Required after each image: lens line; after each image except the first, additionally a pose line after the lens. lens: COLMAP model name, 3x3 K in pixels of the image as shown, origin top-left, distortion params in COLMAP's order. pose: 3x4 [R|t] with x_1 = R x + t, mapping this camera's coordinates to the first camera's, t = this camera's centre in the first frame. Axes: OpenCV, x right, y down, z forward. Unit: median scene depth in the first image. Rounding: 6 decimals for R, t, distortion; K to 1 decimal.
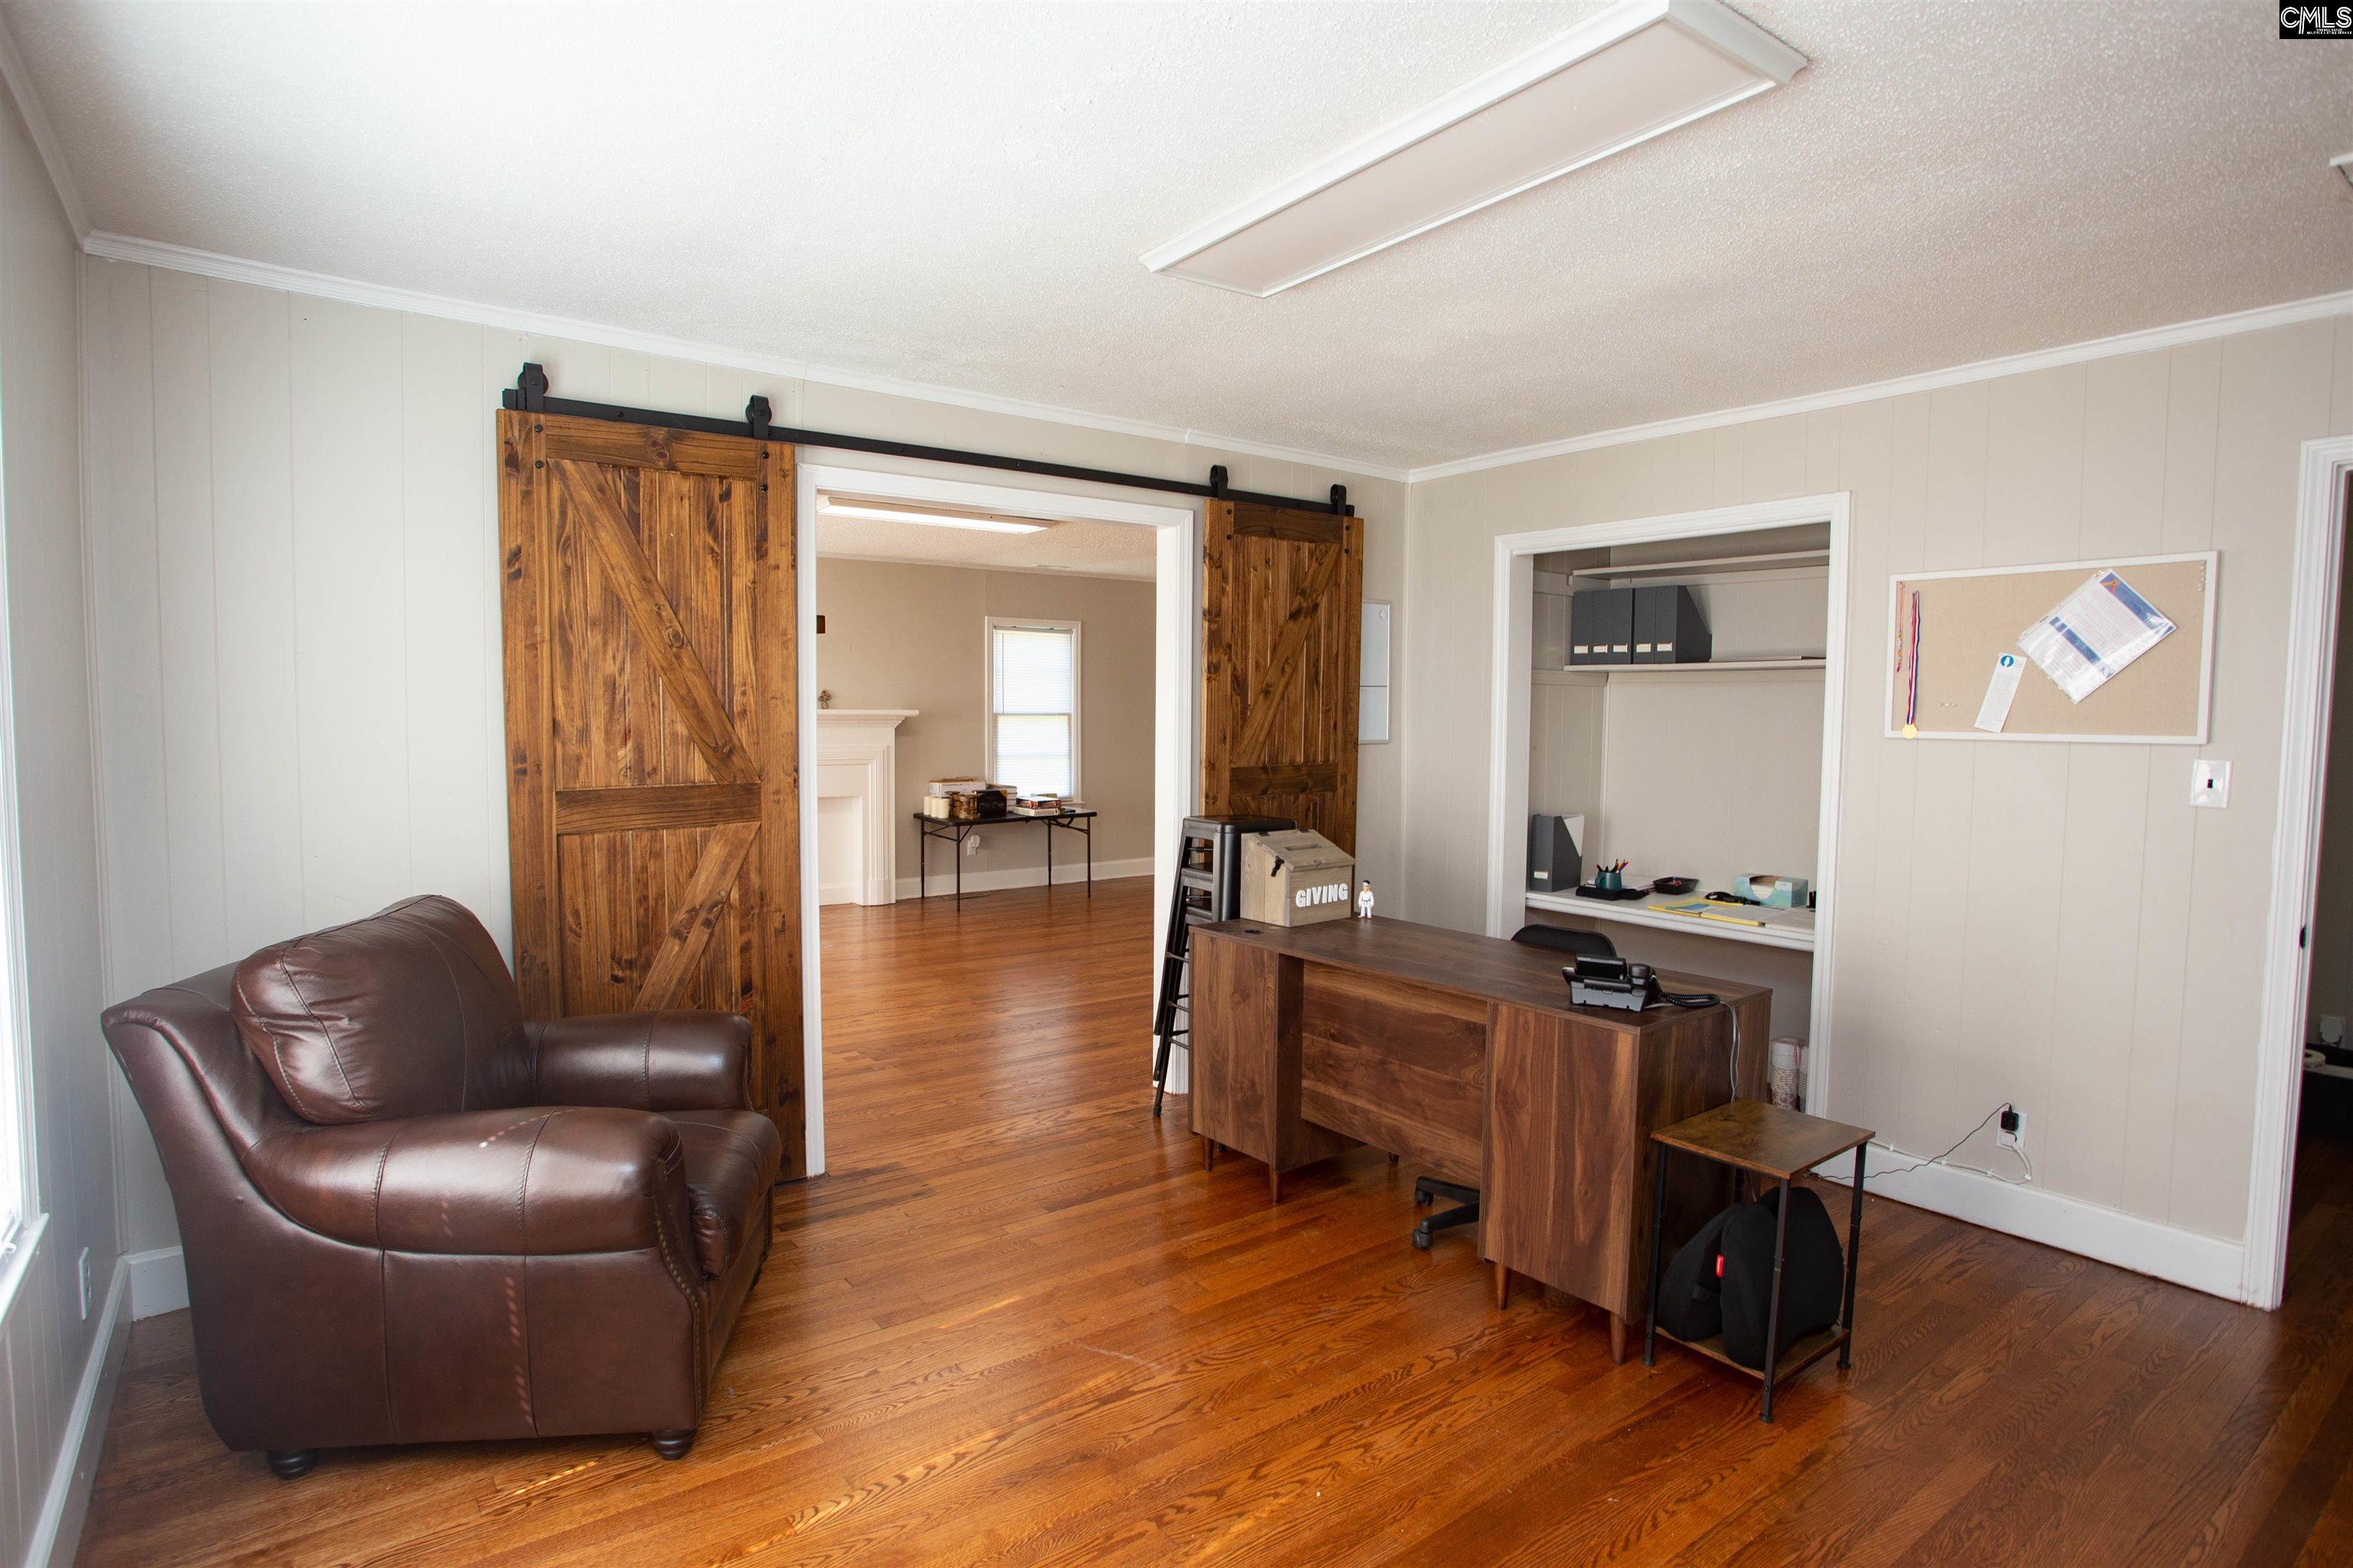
lens RADIAL K [[1205.1, 0, 1163.7], [0, 1205.1, 787.4], [0, 0, 1]] dist [-0.083620, 0.044342]
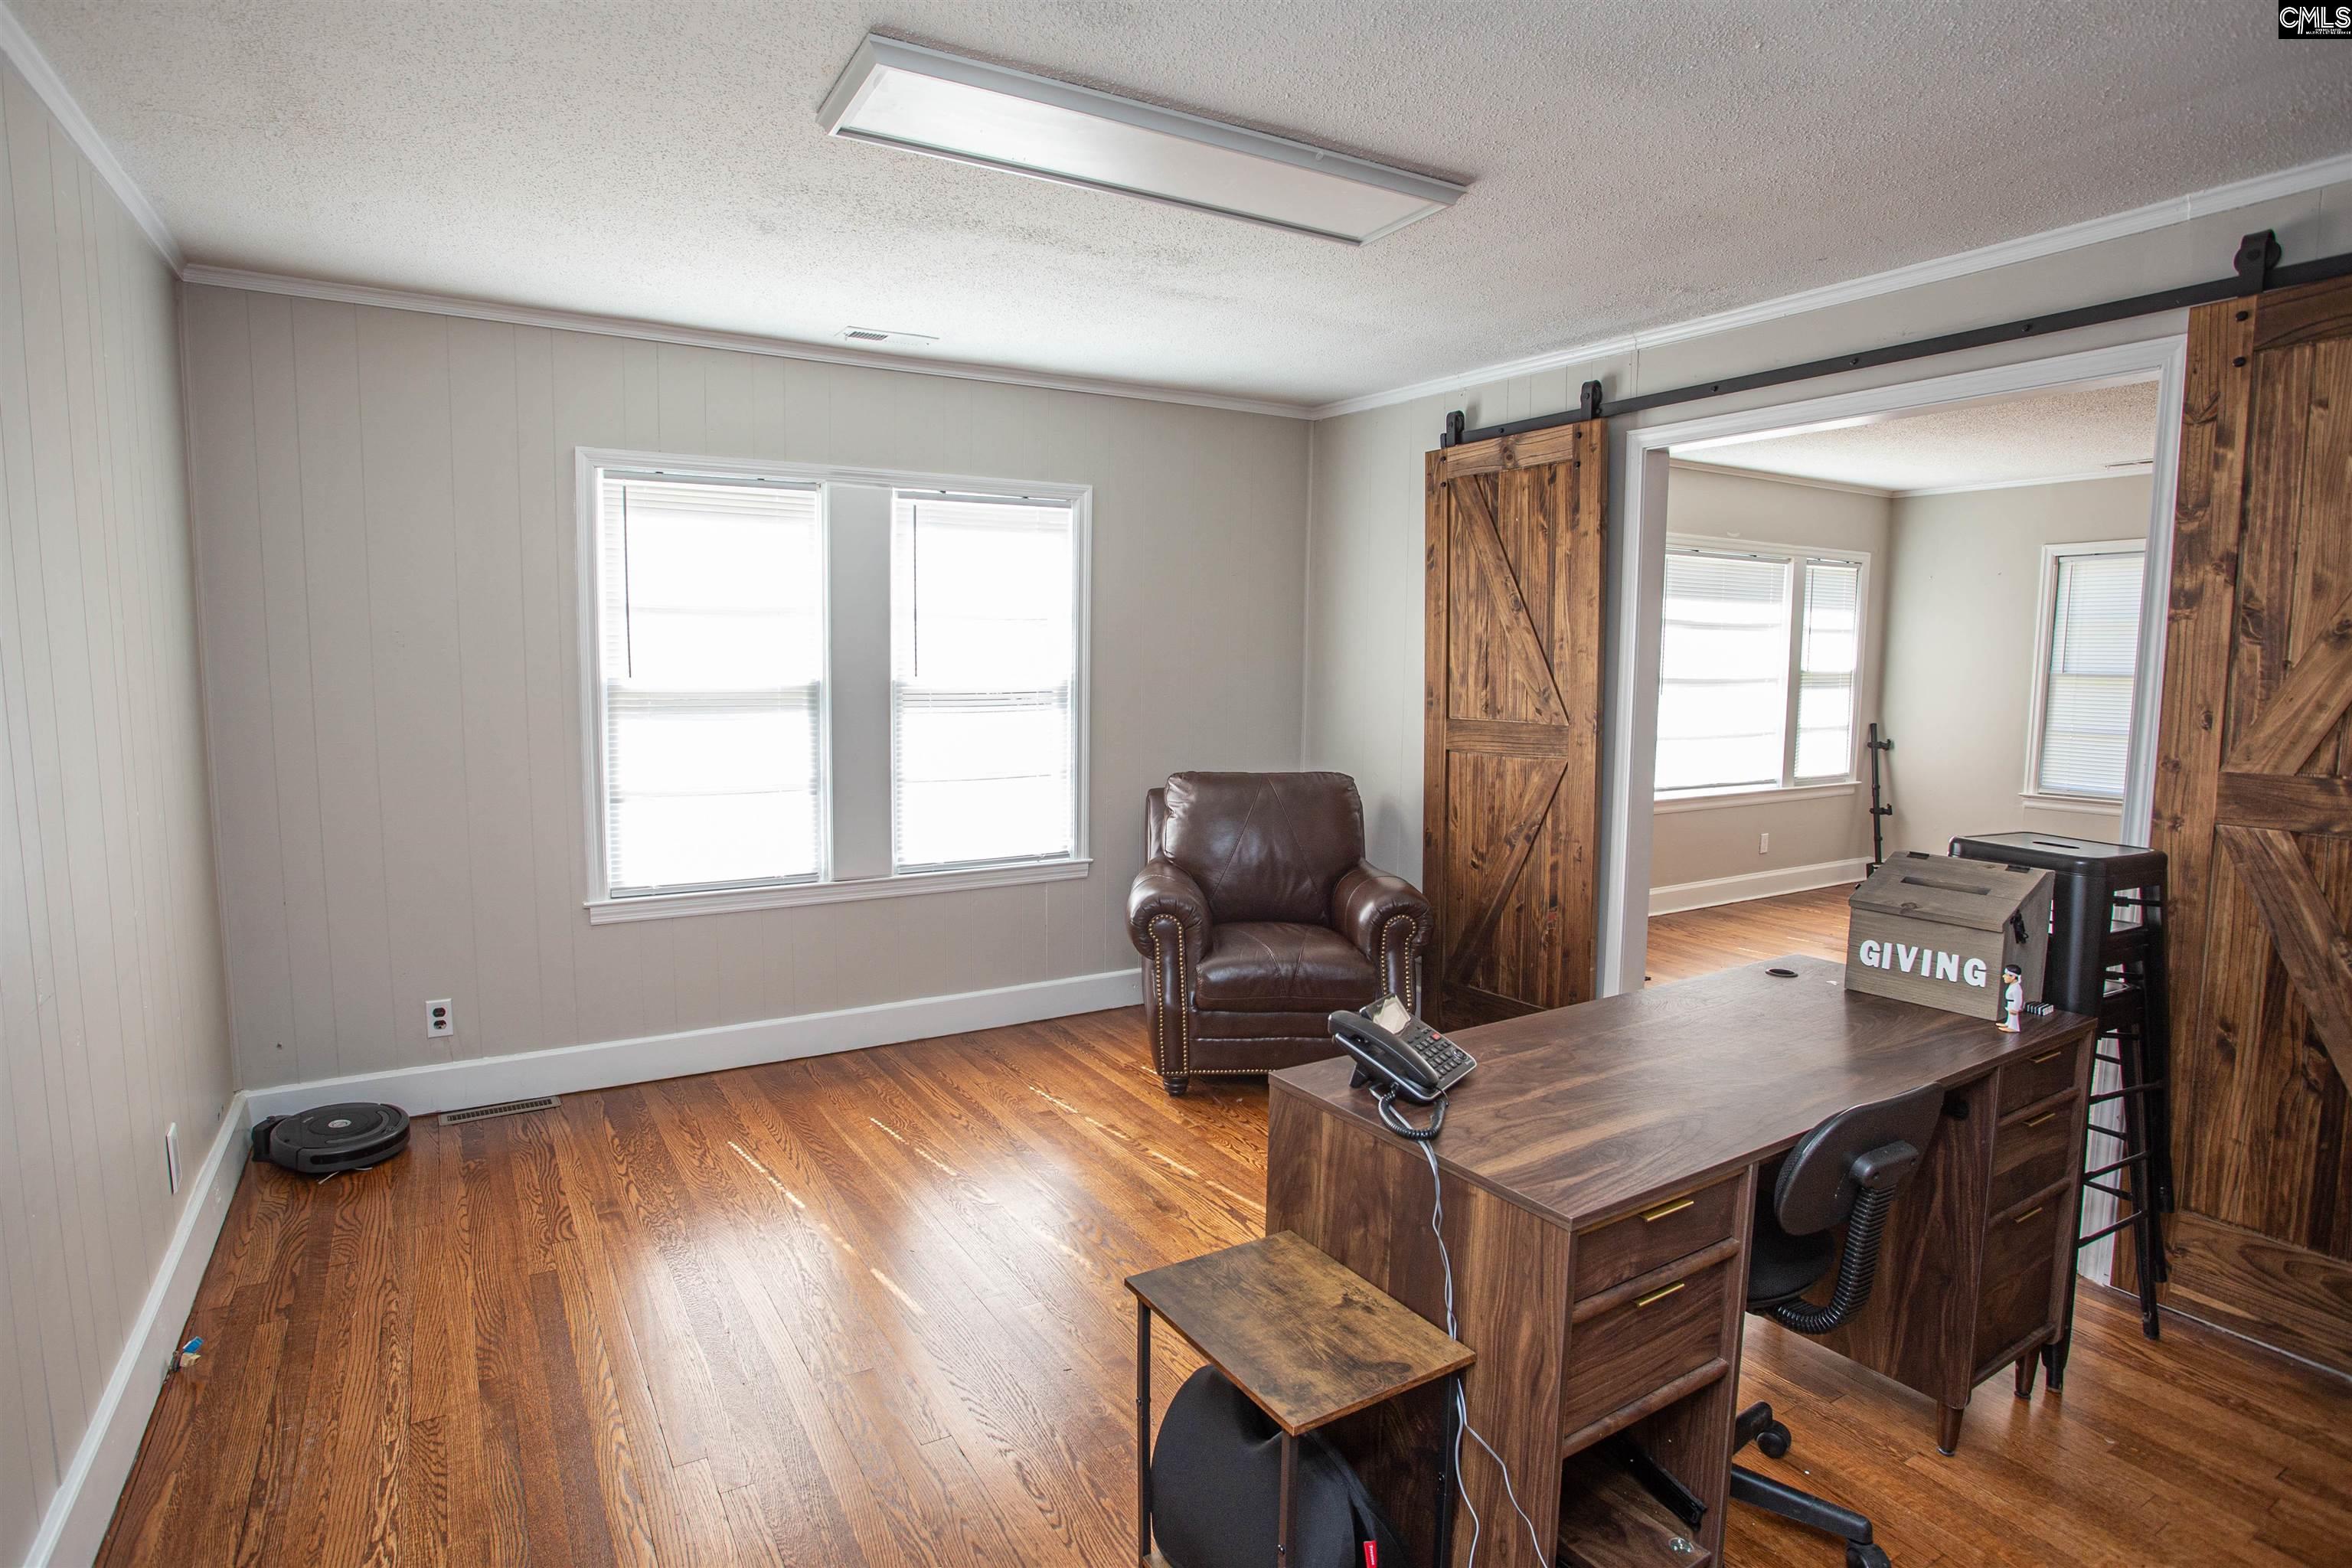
lens RADIAL K [[1232.9, 0, 1176.0], [0, 1232.9, 784.0], [0, 0, 1]] dist [-0.079725, 0.038308]
pose [[-0.090224, 0.096949, -0.991192, 0.918276], [-0.074712, 0.991787, 0.103808, -0.044999], [0.993115, 0.083420, -0.082240, 0.779026]]
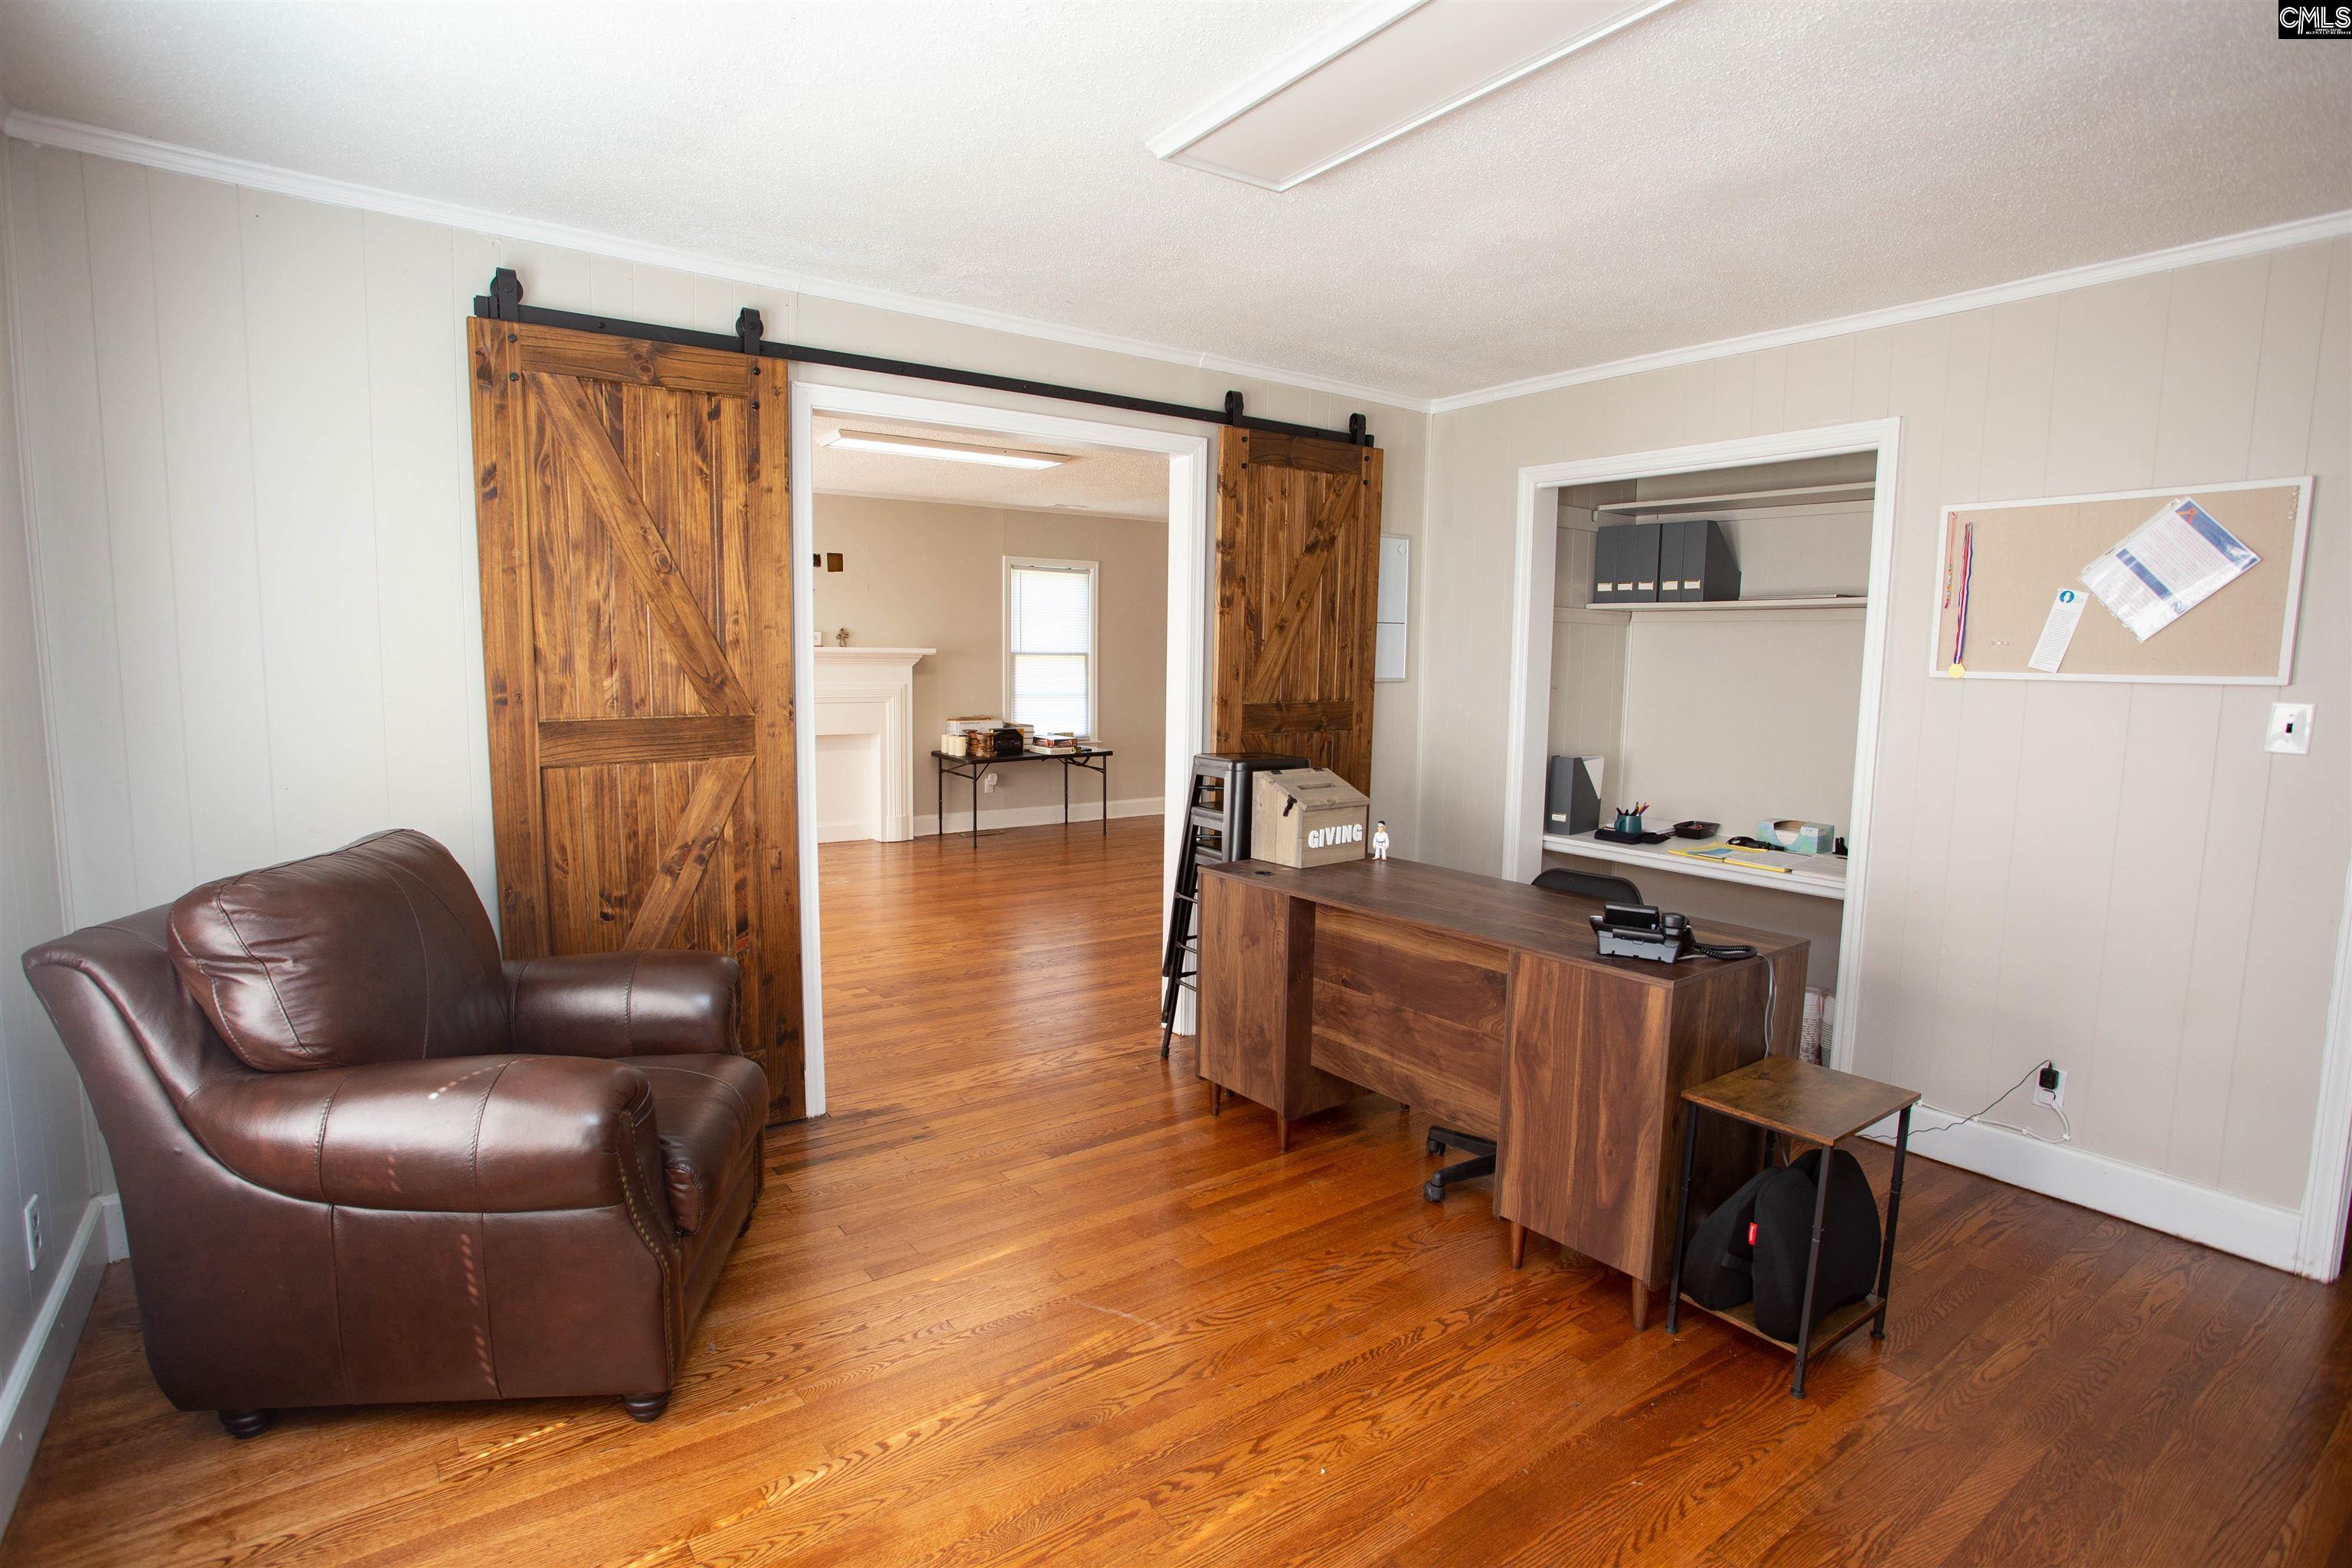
lens RADIAL K [[1163.8, 0, 1166.5], [0, 1163.8, 786.5], [0, 0, 1]] dist [-0.082892, 0.043213]
pose [[0.999871, 0.008301, -0.013758, 0.009478], [-0.007620, 0.998777, 0.048842, 0.006013], [0.014147, -0.048731, 0.998712, 0.076584]]
